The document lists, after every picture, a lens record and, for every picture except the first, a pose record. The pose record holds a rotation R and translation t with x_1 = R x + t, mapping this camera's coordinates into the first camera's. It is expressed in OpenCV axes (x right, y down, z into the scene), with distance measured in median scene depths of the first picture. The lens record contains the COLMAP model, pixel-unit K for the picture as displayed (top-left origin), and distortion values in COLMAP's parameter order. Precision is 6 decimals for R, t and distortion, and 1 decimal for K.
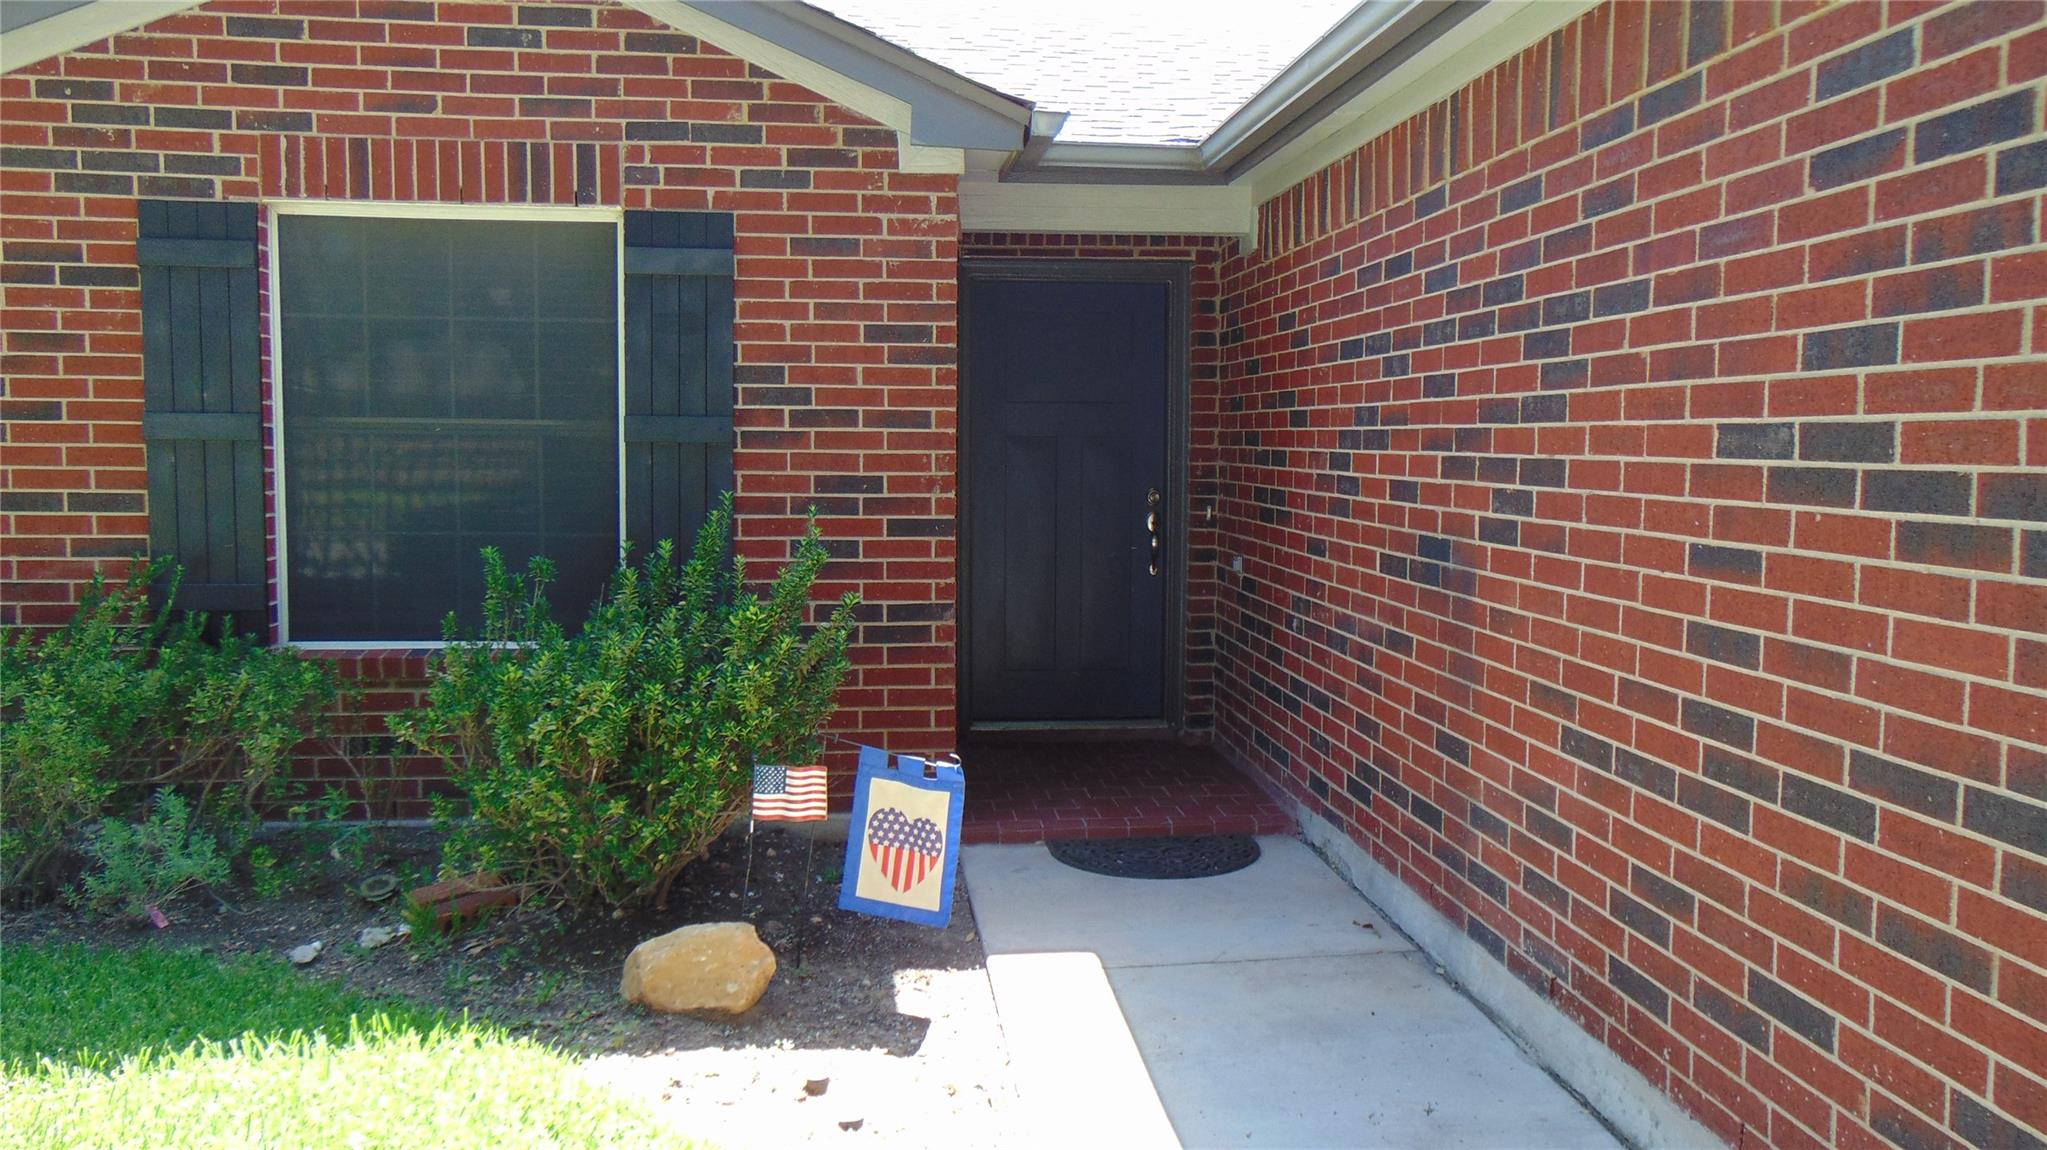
lens RADIAL K [[1534.1, 0, 1024.5], [0, 1534.1, 573.7], [0, 0, 1]] dist [-0.042017, 0.081994]
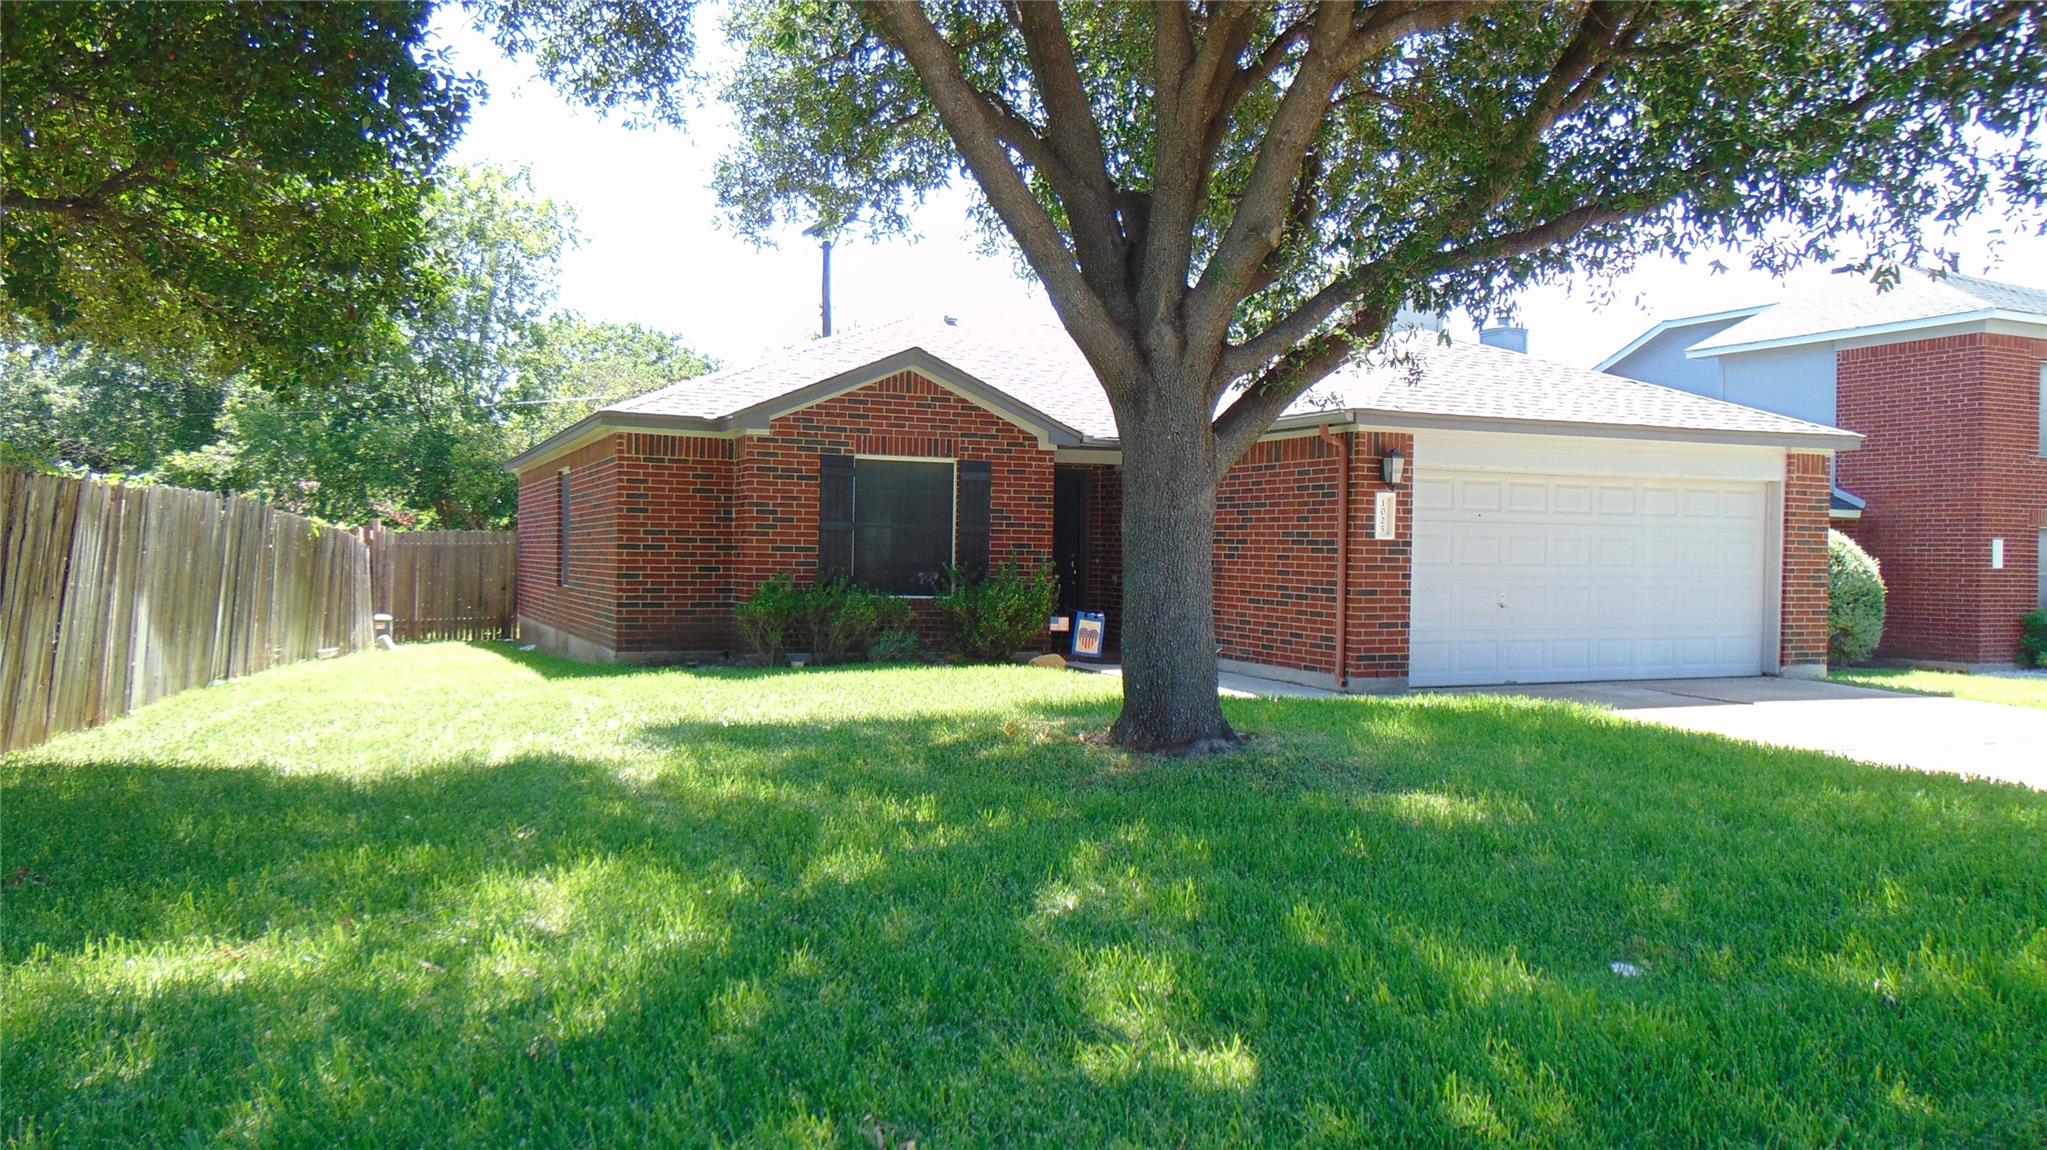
lens RADIAL K [[1534.1, 0, 1024.2], [0, 1534.1, 569.6], [0, 0, 1]] dist [-0.042017, 0.081994]
pose [[0.954645, 0.005522, 0.297694, -1.107375], [0.014149, 0.997857, -0.063882, 0.202102], [-0.297409, 0.065196, 0.952522, -2.119907]]
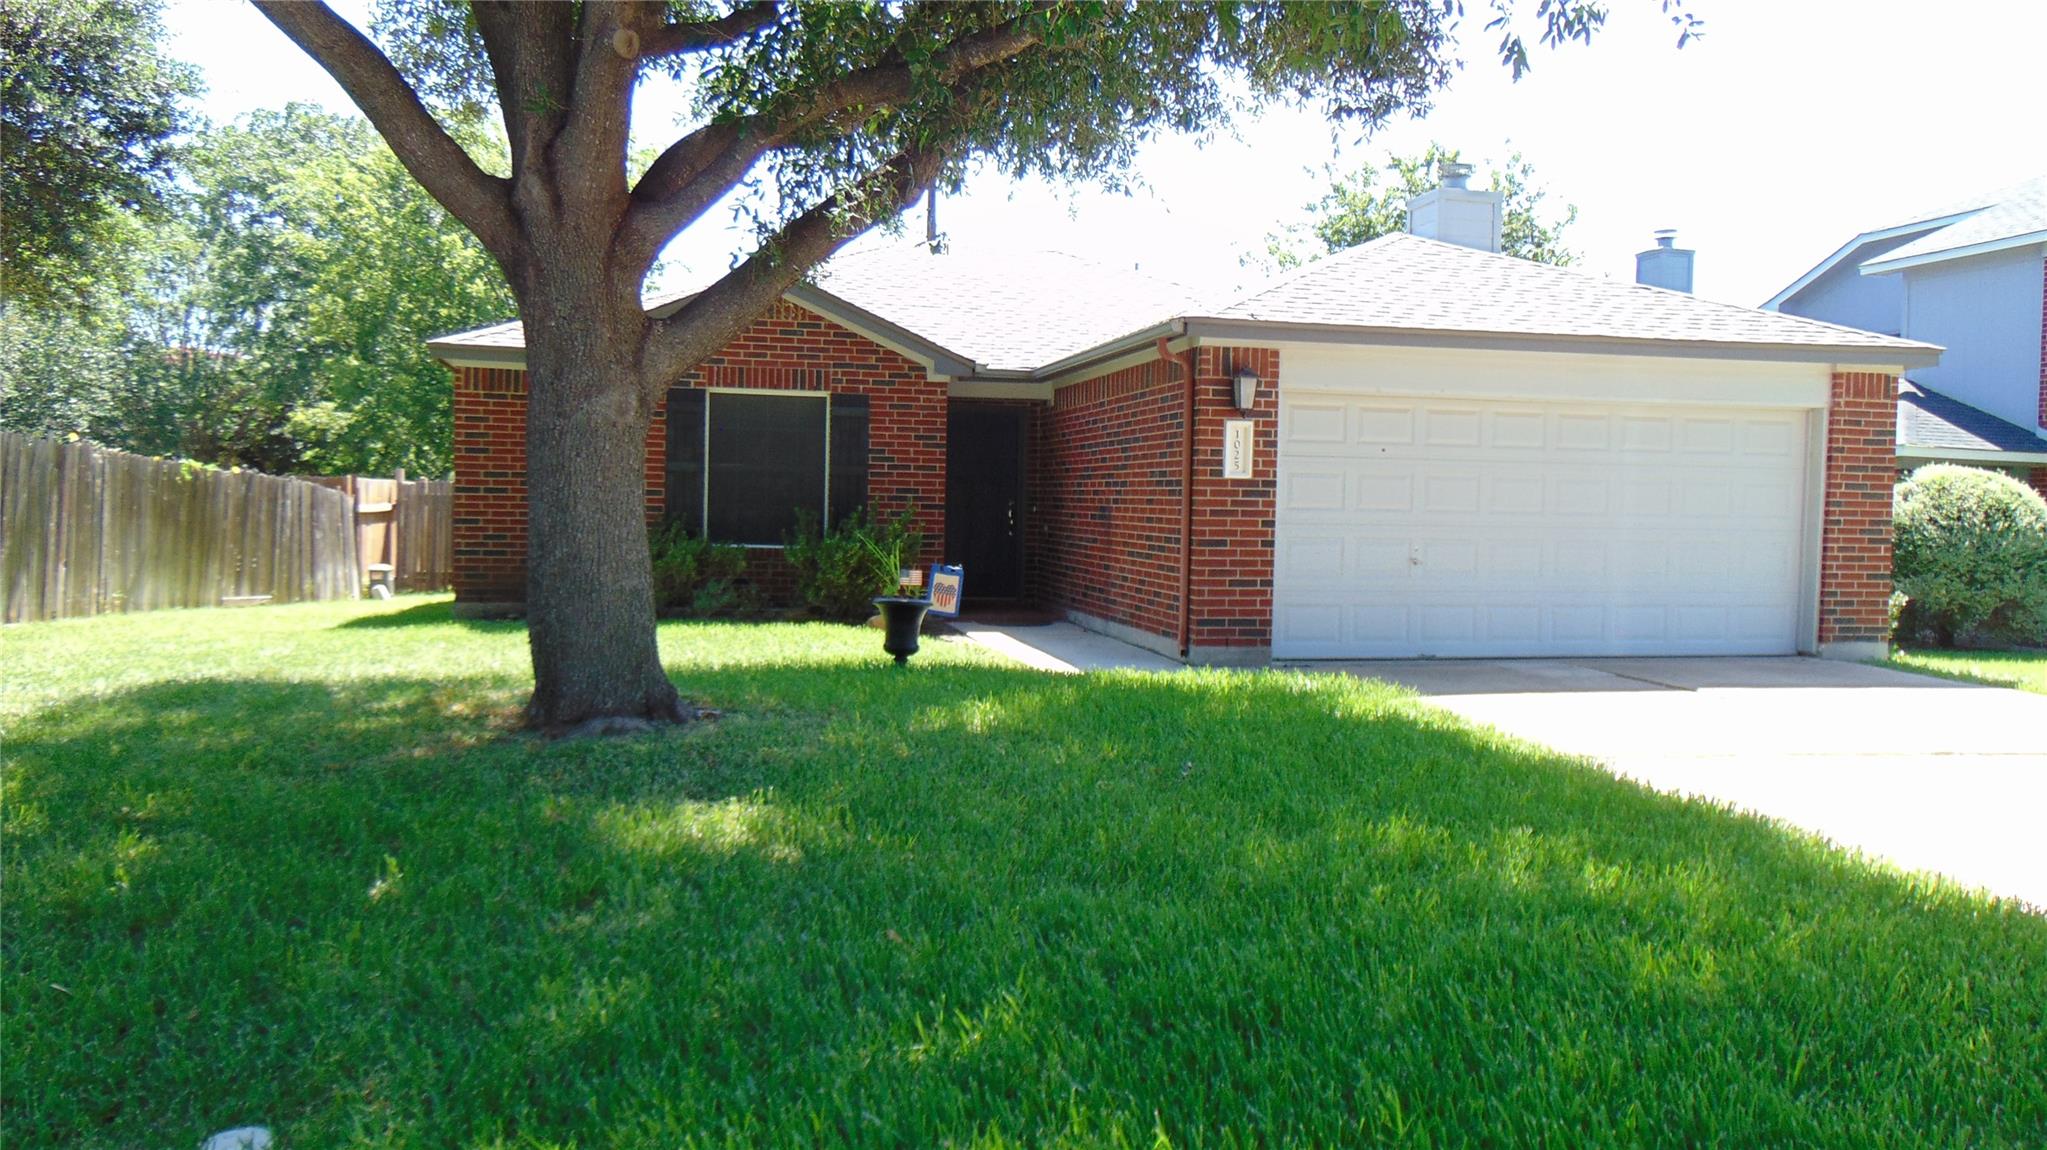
lens RADIAL K [[1534.1, 0, 1018.5], [0, 1534.1, 571.6], [0, 0, 1]] dist [-0.042017, 0.081994]
pose [[0.994167, 0.008937, 0.107480, -0.223562], [-0.004671, 0.999194, -0.039877, 0.210252], [-0.107750, 0.039143, 0.993407, -1.894414]]
